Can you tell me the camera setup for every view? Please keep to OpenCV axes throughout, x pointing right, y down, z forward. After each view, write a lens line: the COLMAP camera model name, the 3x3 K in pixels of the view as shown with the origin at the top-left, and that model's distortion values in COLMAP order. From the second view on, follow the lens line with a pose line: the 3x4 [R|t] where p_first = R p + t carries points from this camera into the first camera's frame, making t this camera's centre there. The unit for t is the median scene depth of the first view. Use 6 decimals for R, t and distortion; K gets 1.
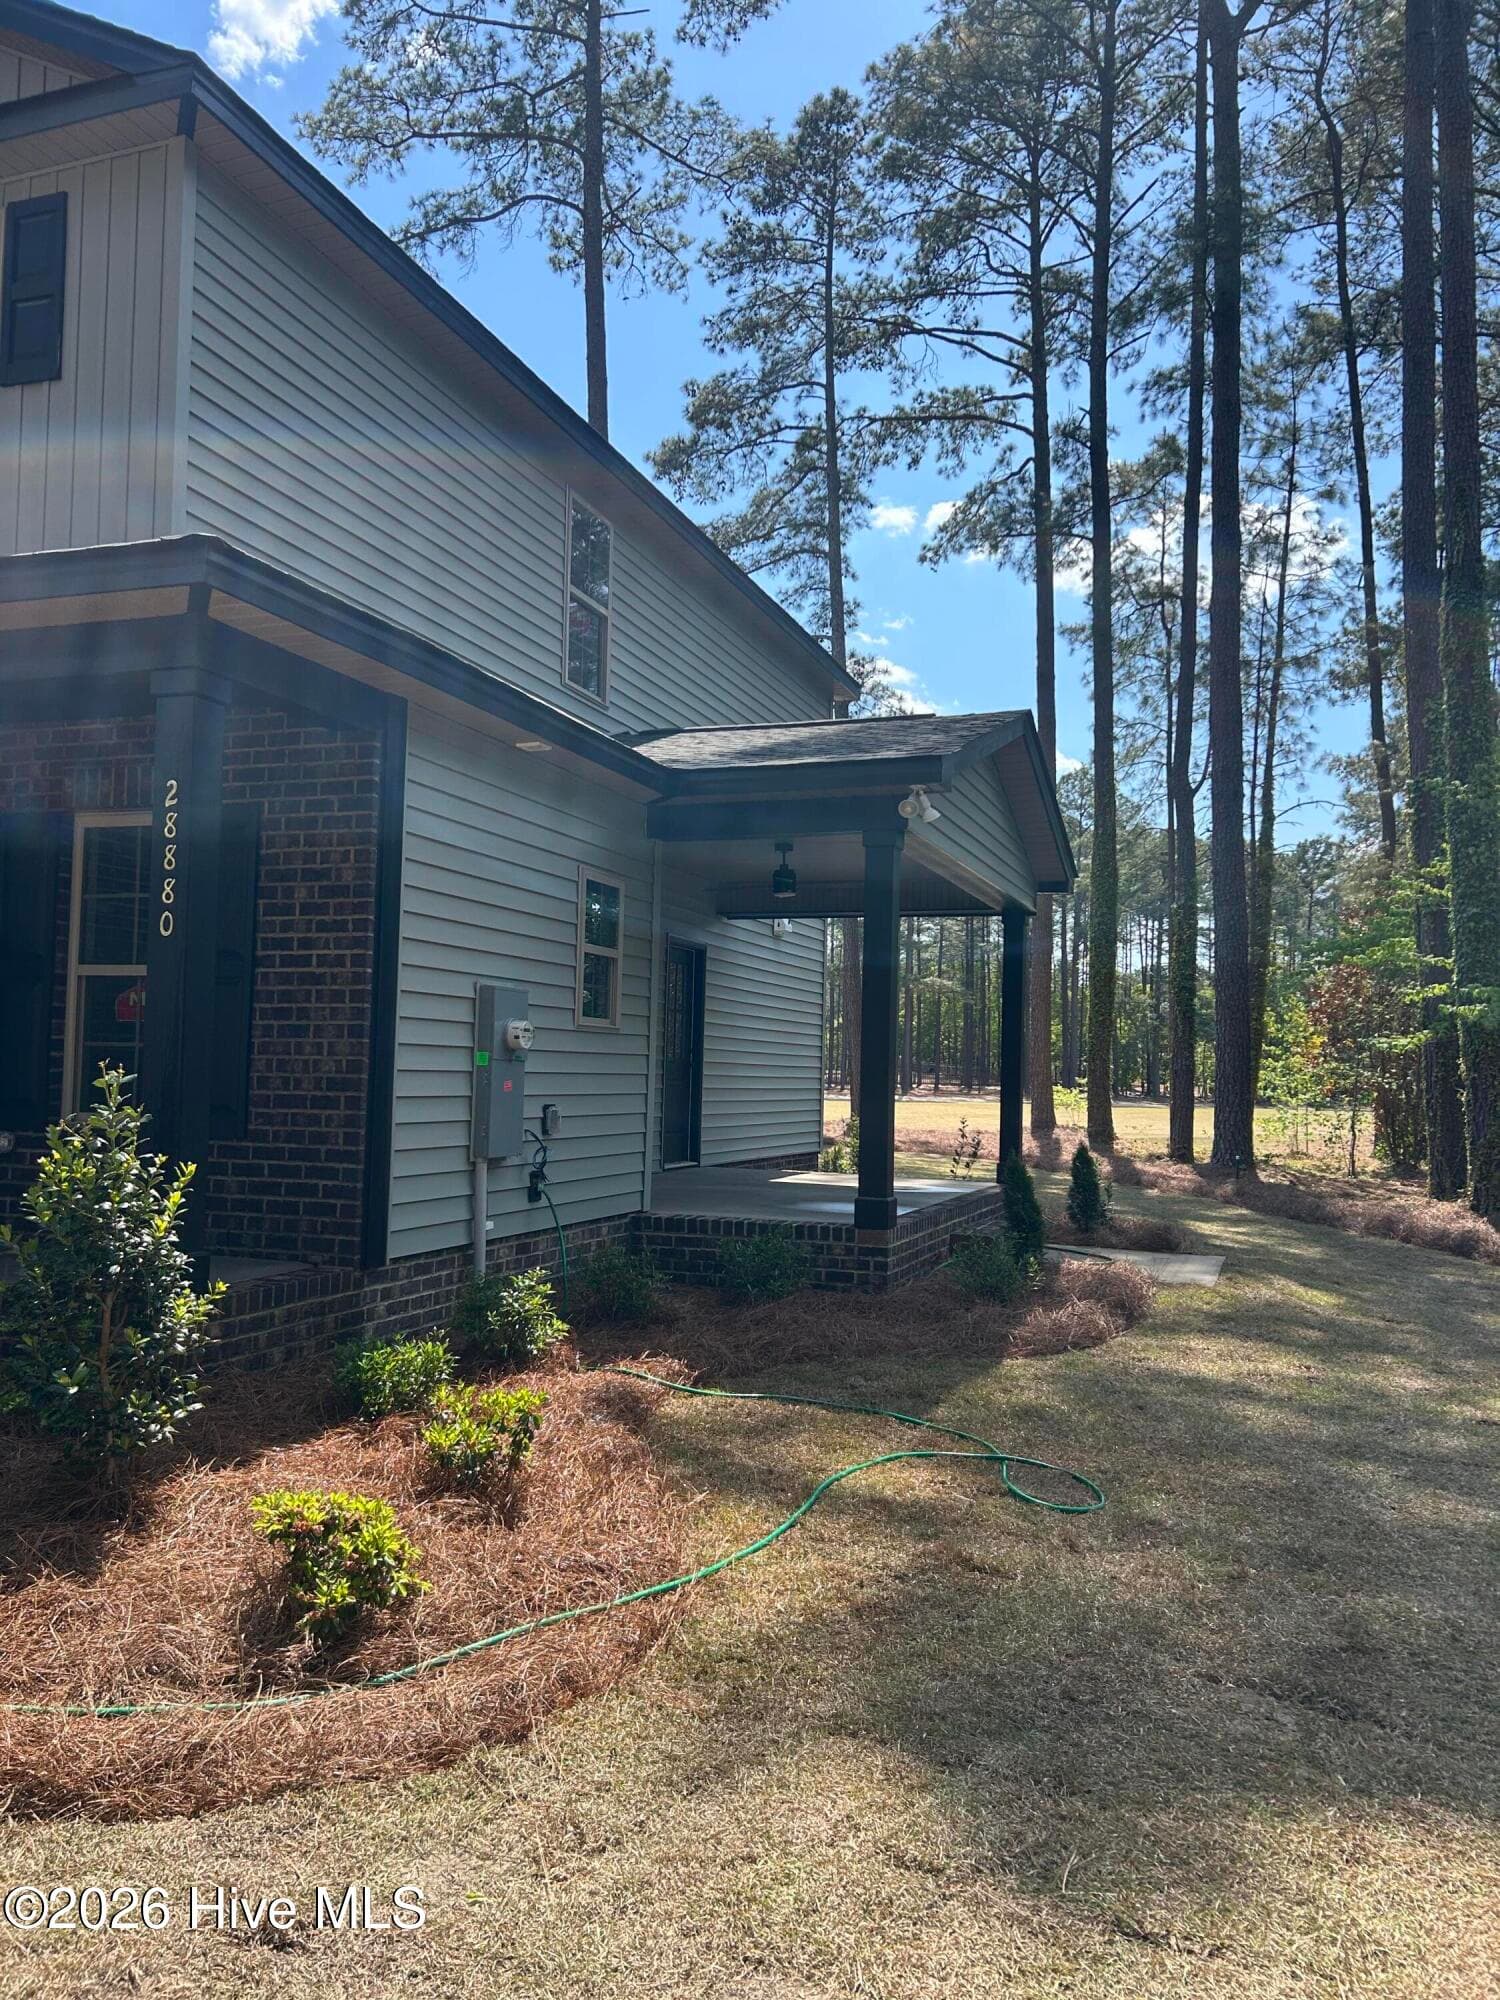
lens RADIAL K [[1443.7, 0, 740.3], [0, 1443.7, 1017.3], [0, 0, 1]] dist [0.056232, -0.049179]
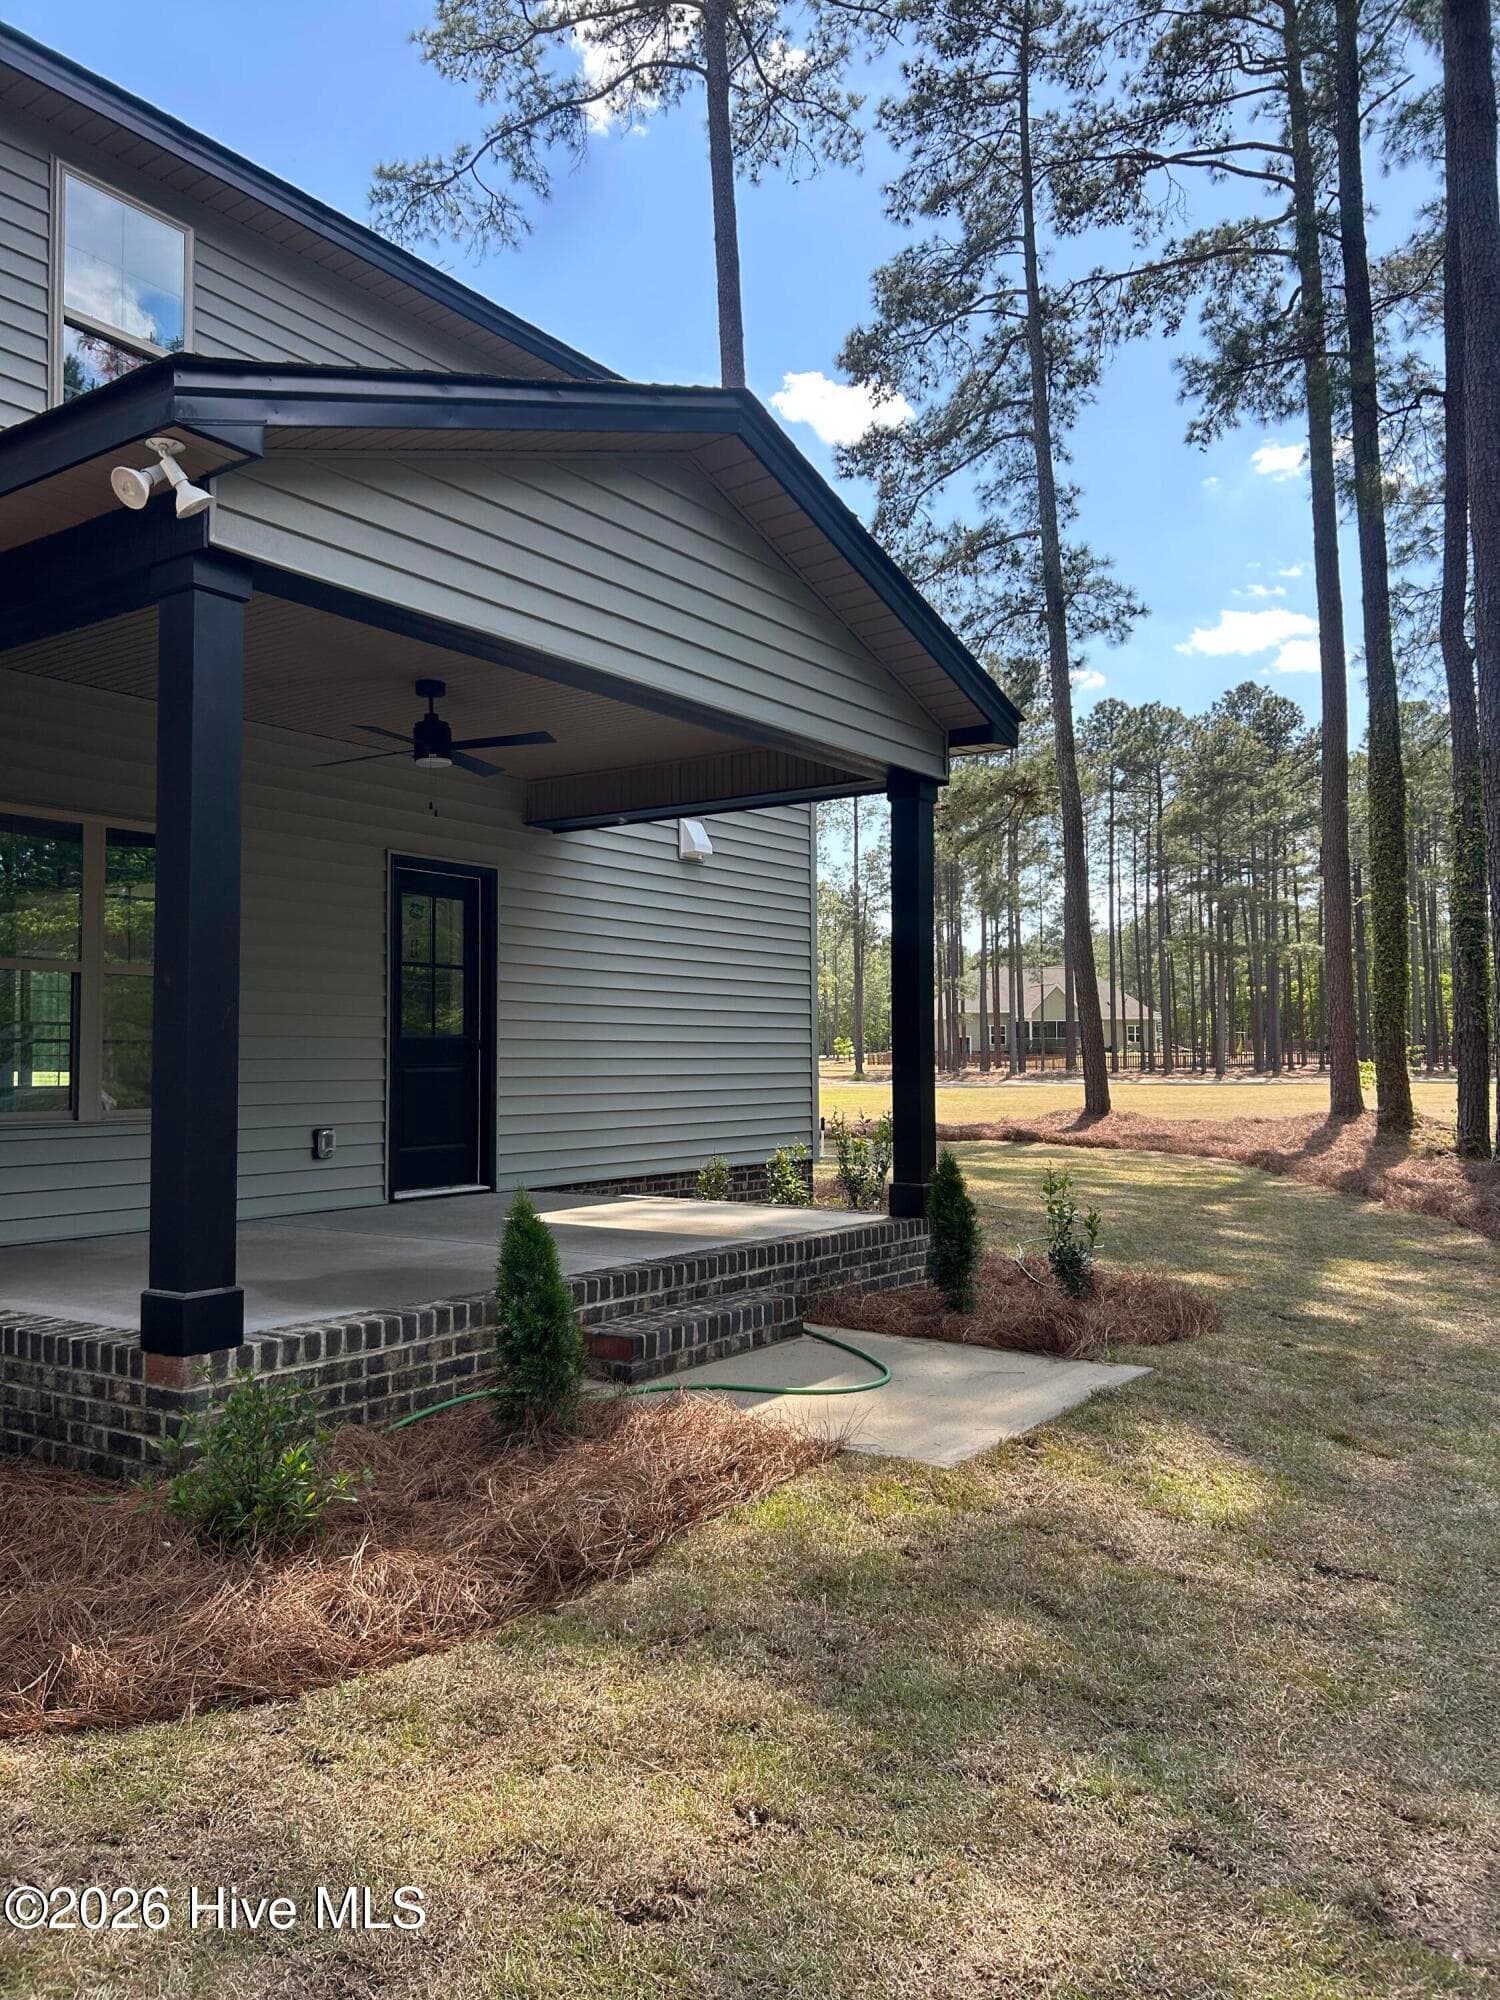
lens RADIAL K [[1443.7, 0, 696.7], [0, 1443.7, 987.8], [0, 0, 1]] dist [0.056232, -0.049179]
pose [[0.960413, -0.032892, -0.276632, 0.092424], [0.030953, 0.999456, -0.011374, 0.006625], [0.276856, 0.002361, 0.960909, 0.125511]]
